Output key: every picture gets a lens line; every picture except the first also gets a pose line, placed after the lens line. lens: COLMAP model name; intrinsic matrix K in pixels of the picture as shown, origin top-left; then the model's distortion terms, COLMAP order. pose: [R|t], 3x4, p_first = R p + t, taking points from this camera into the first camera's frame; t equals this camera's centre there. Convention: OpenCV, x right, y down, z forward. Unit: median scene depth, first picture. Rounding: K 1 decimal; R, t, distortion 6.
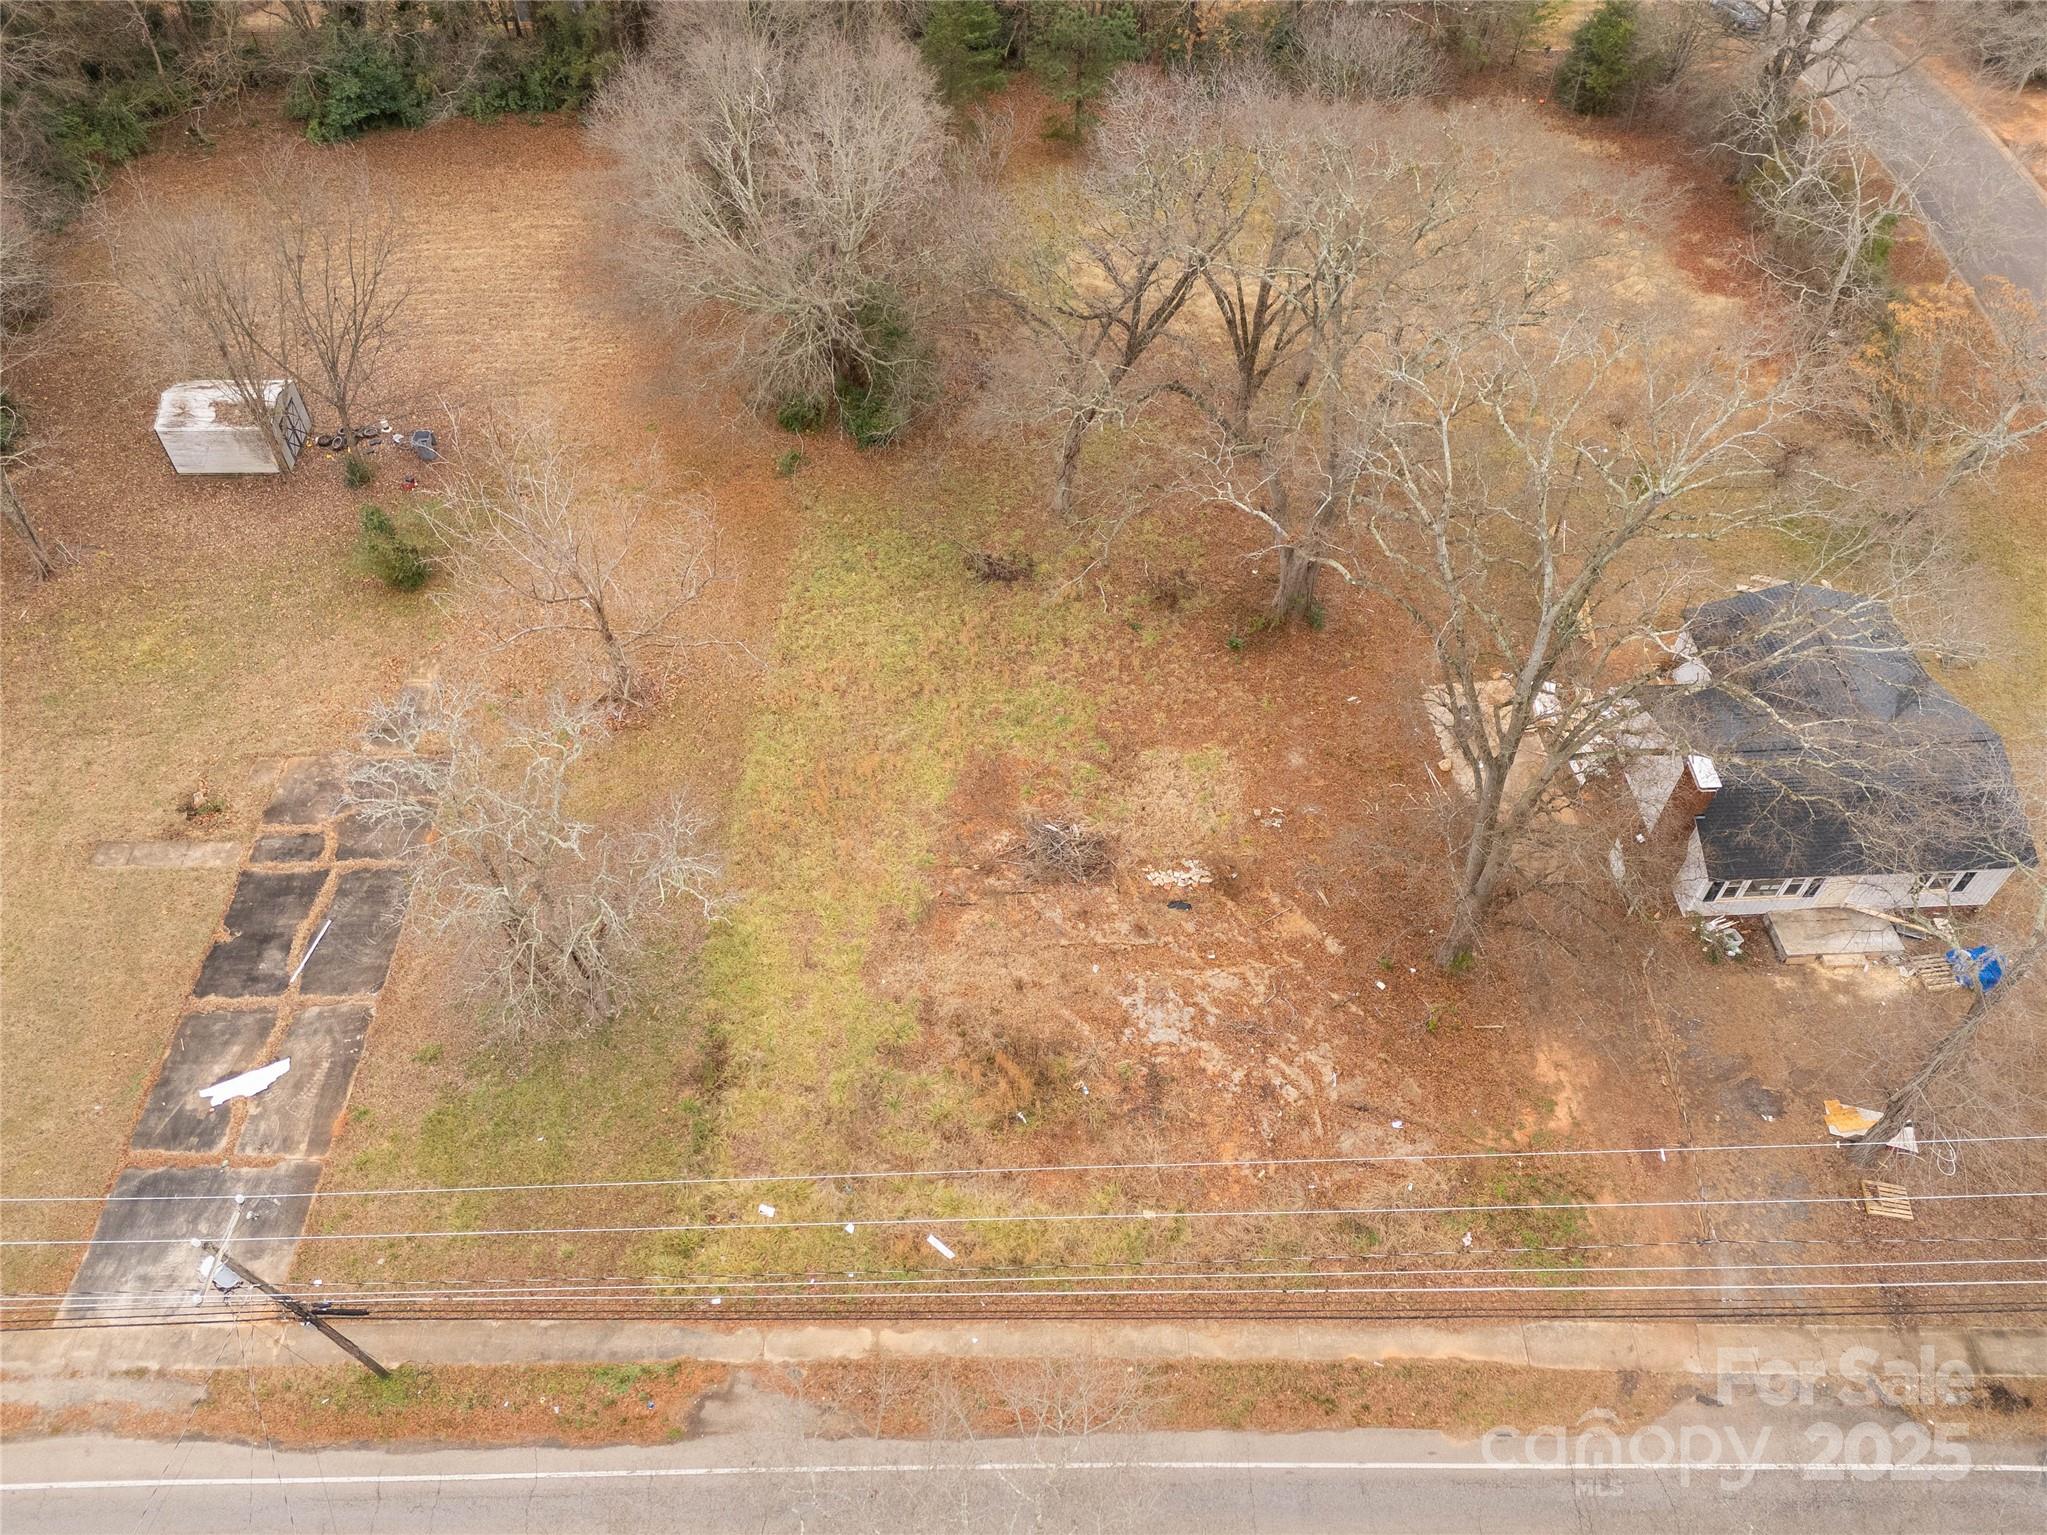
lens RADIAL K [[1536.8, 0, 1020.2], [0, 1536.8, 767.3], [0, 0, 1]] dist [0.096172, -0.090849]
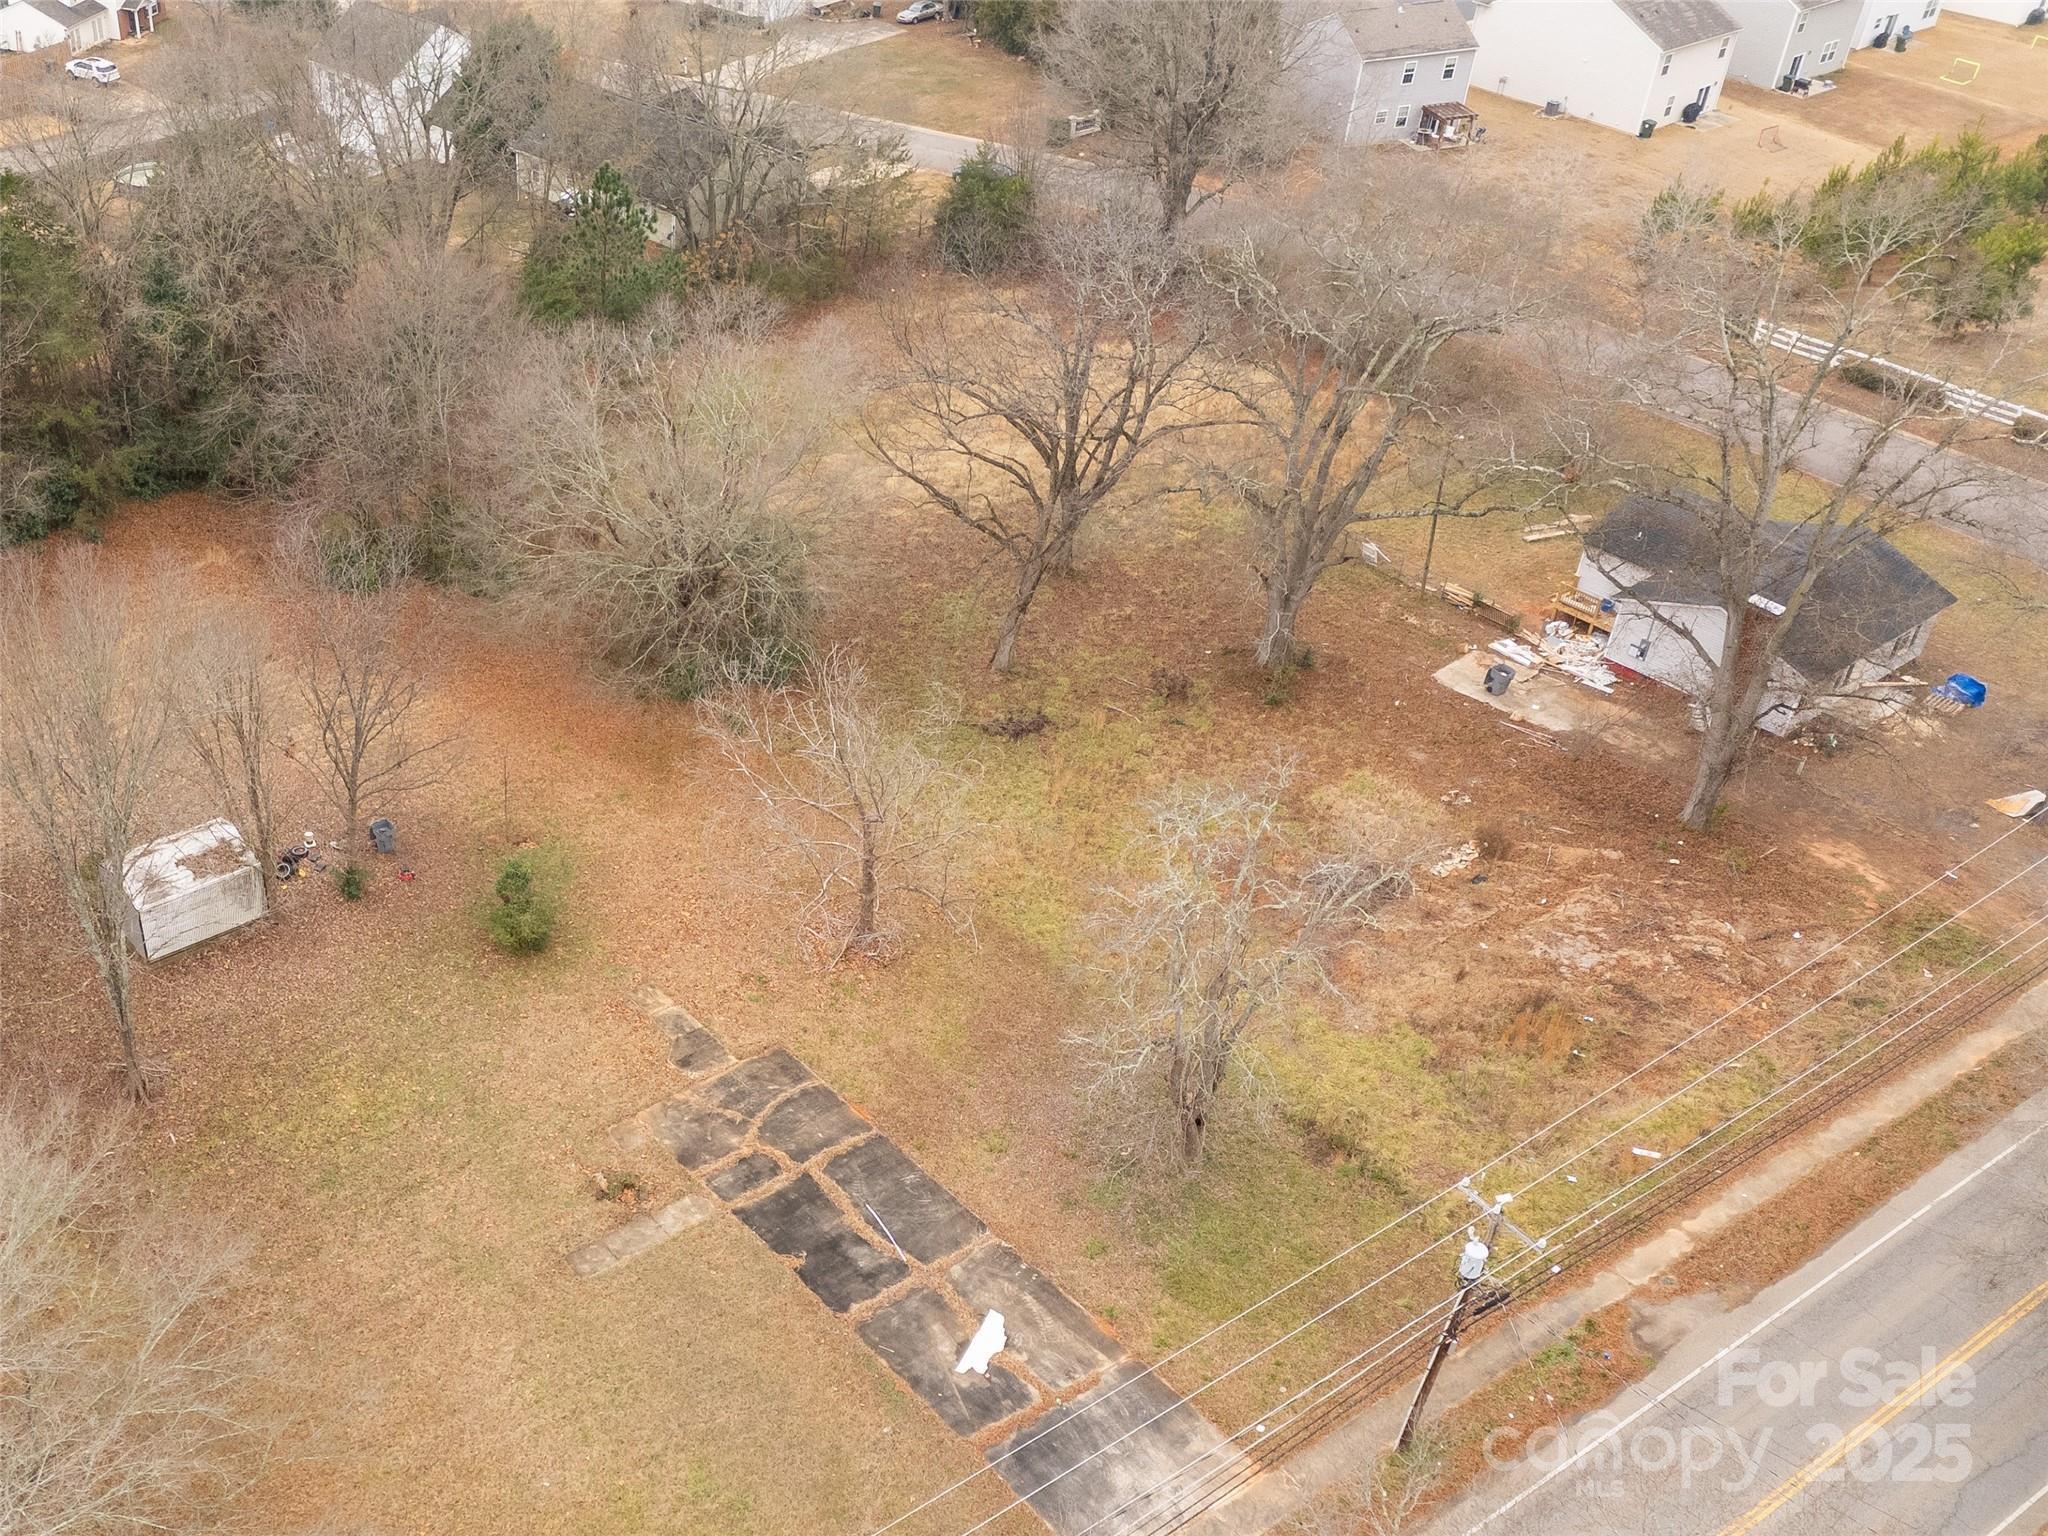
lens RADIAL K [[2173.6, 0, 594.9], [0, 2173.6, 771.6], [0, 0, 1]] dist [0.085357, -0.086582]
pose [[0.841318, -0.319176, 0.436247, -1.101635], [0.424124, 0.890133, -0.166680, 0.018788], [-0.335117, 0.325253, 0.884255, -0.166285]]
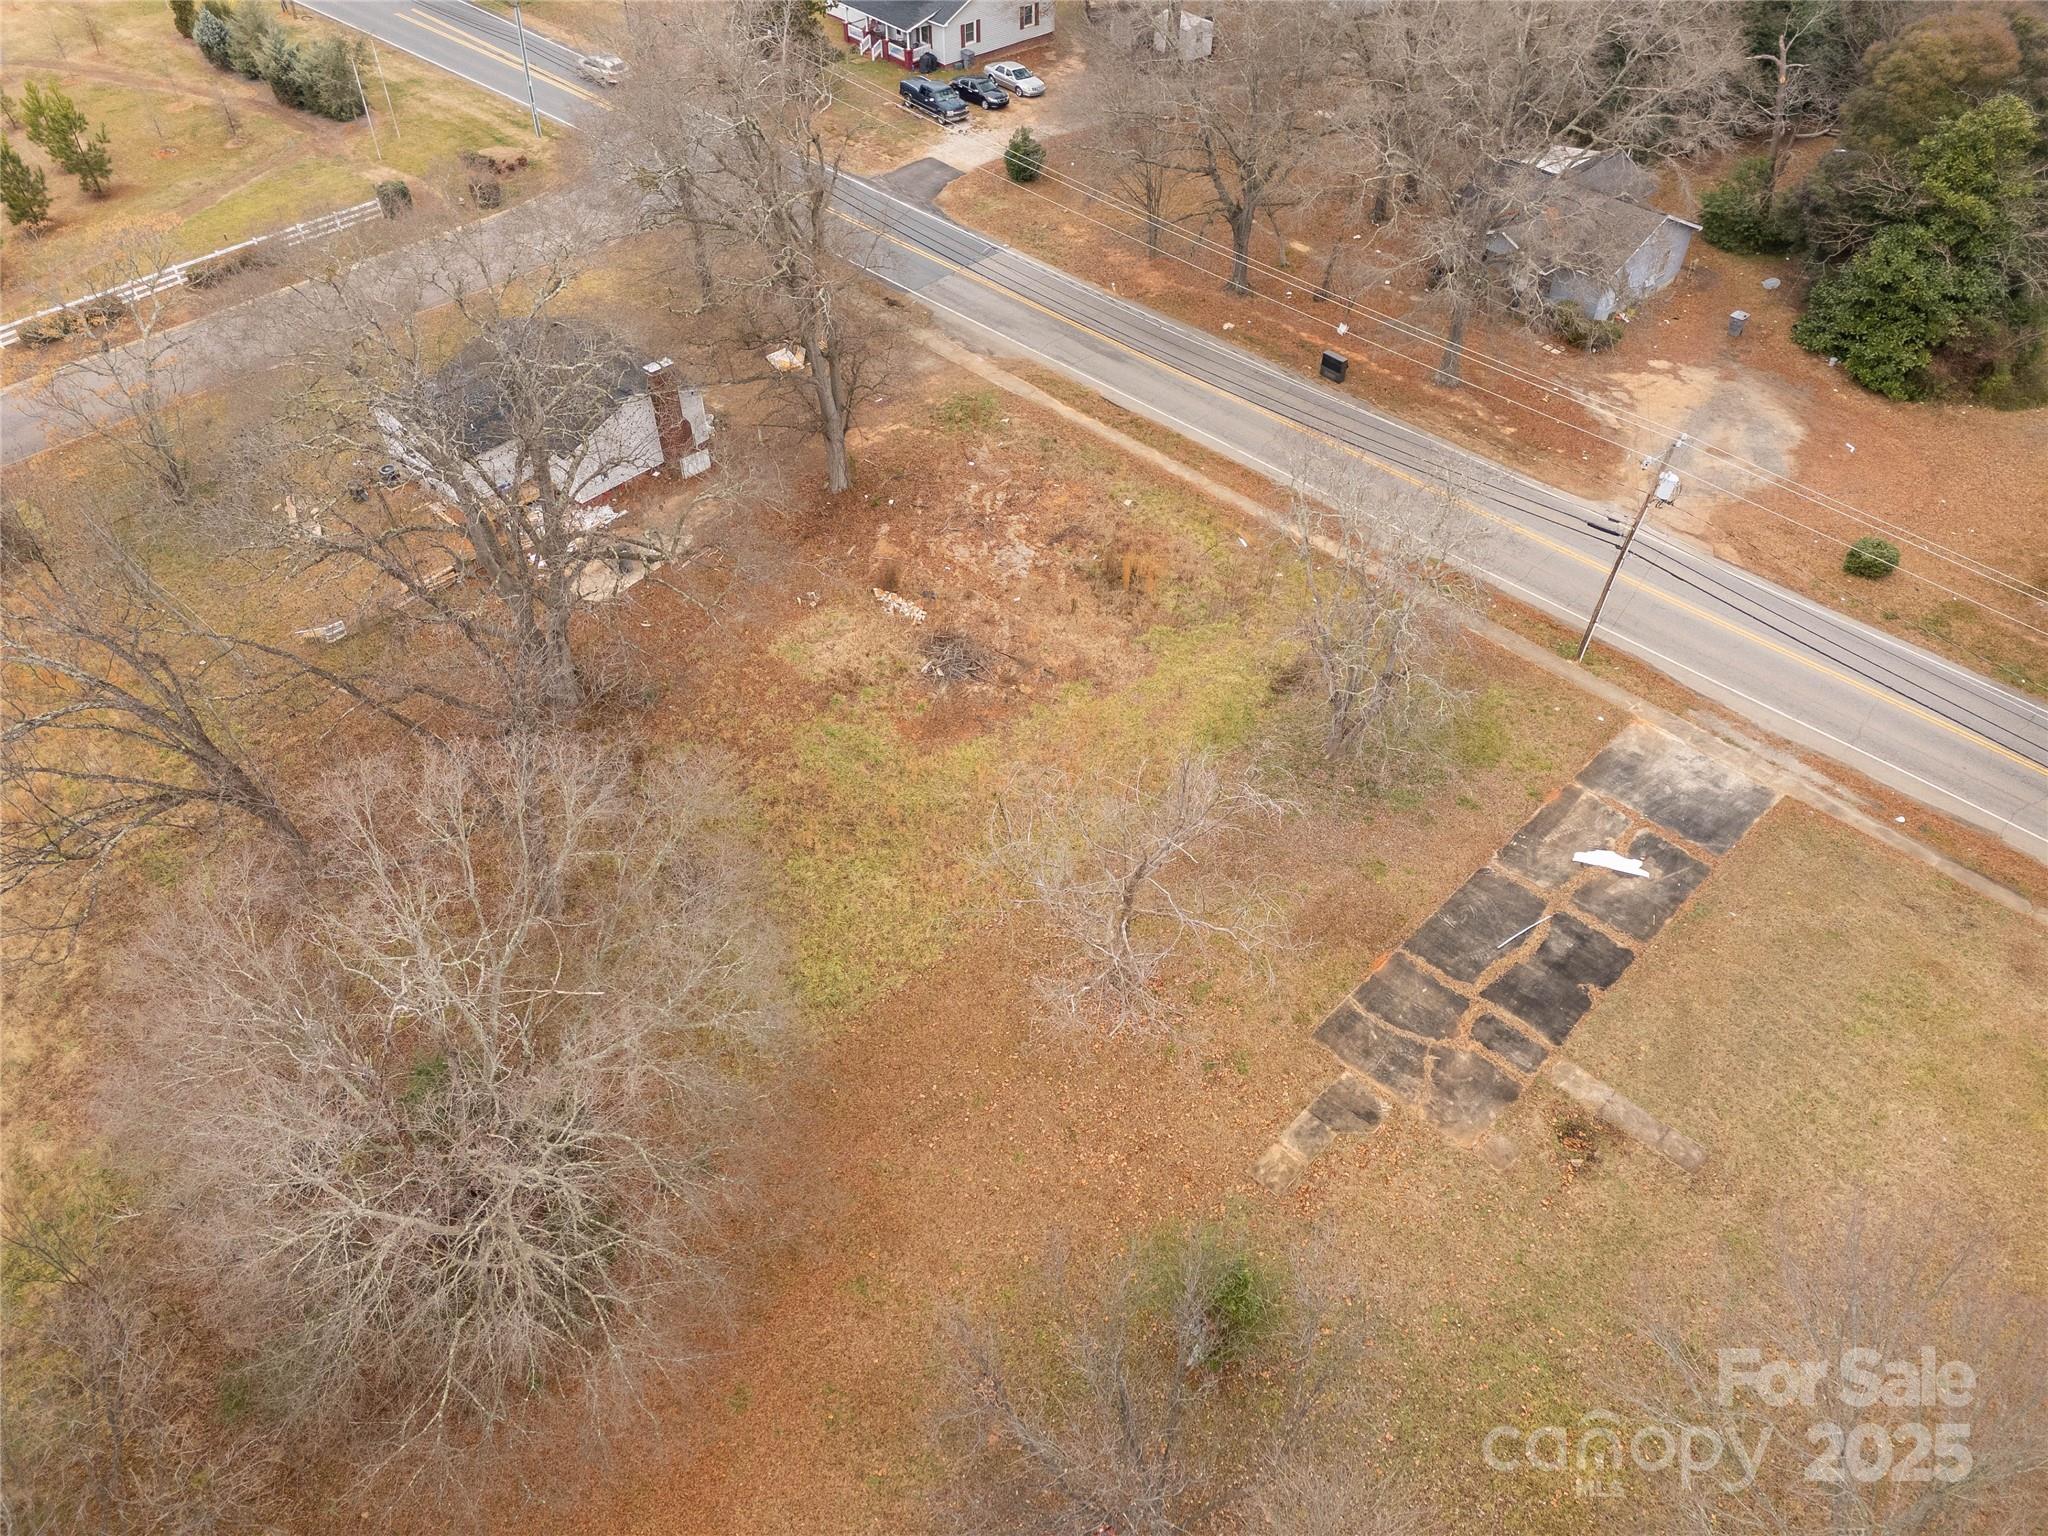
lens RADIAL K [[1495.5, 0, 1020.3], [0, 1495.5, 771.2], [0, 0, 1]] dist [0.081146, -0.069177]
pose [[-0.702924, -0.496050, 0.509737, -0.700538], [0.545198, 0.084483, 0.834039, -0.953062], [-0.456790, 0.864174, 0.211060, 0.873231]]
